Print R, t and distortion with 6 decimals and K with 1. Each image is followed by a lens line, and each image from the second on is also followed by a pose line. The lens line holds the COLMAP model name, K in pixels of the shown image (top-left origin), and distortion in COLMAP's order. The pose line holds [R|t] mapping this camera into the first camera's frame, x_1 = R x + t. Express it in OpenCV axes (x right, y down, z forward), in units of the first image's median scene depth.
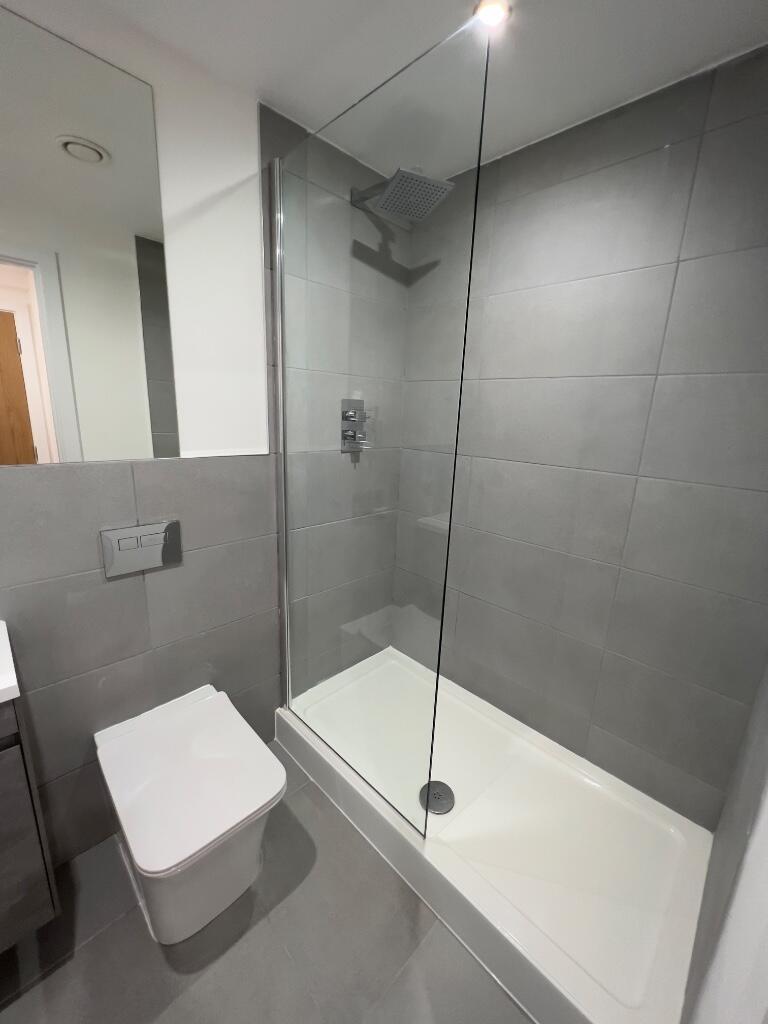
lens RADIAL K [[407.5, 0, 382.6], [0, 407.5, 509.8], [0, 0, 1]] dist [-0.002676, 0.001192]
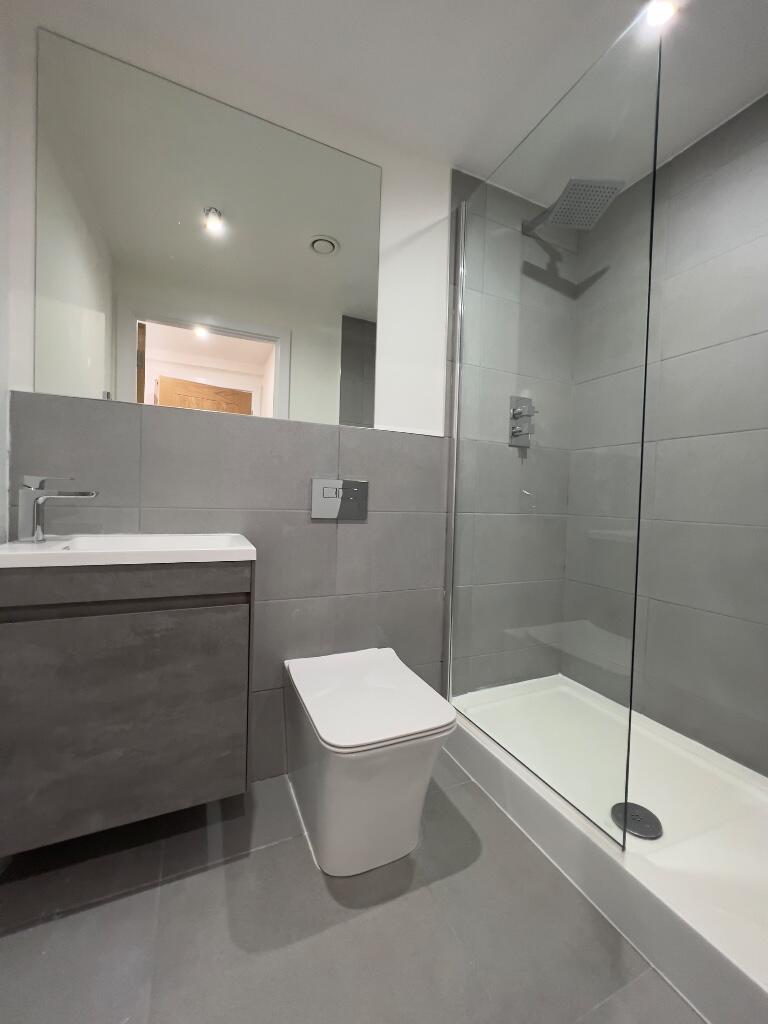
lens RADIAL K [[407.5, 0, 382.4], [0, 407.5, 508.9], [0, 0, 1]] dist [-0.002676, 0.001192]
pose [[0.937277, -0.002484, -0.348578, -0.048465], [-0.074346, 0.975542, -0.206858, 0.288826], [0.340566, 0.219798, 0.914168, -0.026520]]
